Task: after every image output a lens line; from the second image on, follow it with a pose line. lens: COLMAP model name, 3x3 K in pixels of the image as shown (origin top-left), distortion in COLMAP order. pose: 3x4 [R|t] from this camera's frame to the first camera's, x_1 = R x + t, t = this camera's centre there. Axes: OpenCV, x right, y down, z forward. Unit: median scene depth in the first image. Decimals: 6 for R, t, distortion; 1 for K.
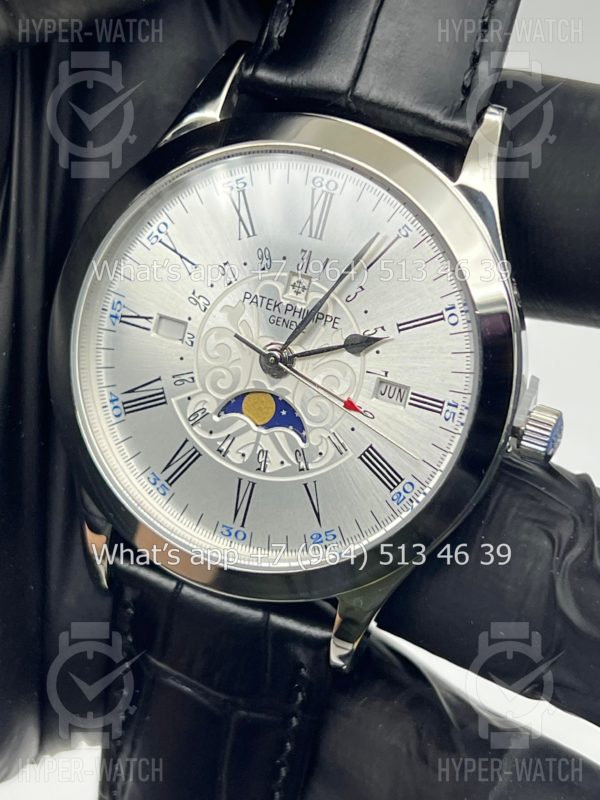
lens RADIAL K [[1822.0, 0, 292.5], [0, 1822.0, 364.7], [0, 0, 1]] dist [-0.199097, 0.000000]
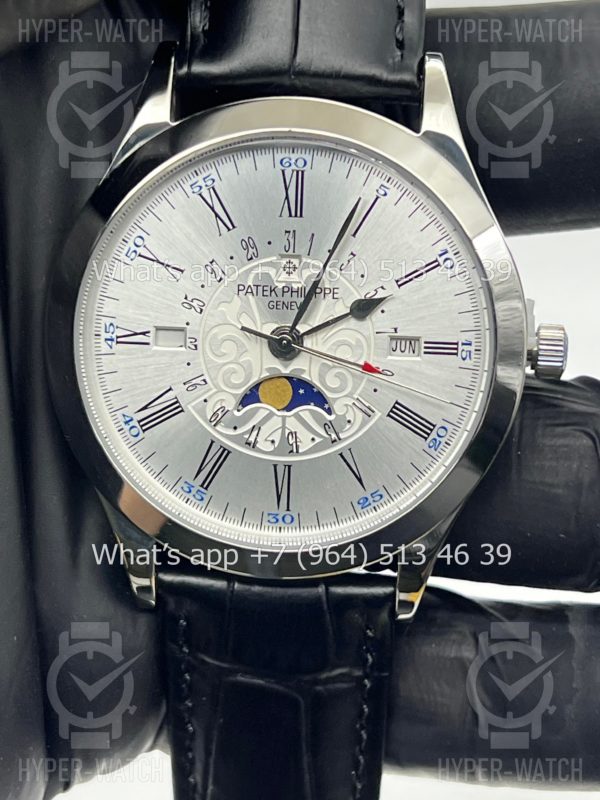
lens RADIAL K [[1822.0, 0, 300.7], [0, 1822.0, 409.1], [0, 0, 1]] dist [-0.199097, 0.000000]
pose [[0.952195, -0.242894, 0.185275, -0.197434], [0.234821, 0.969884, 0.064681, -0.030173], [-0.195406, -0.018083, 0.980556, 0.002277]]
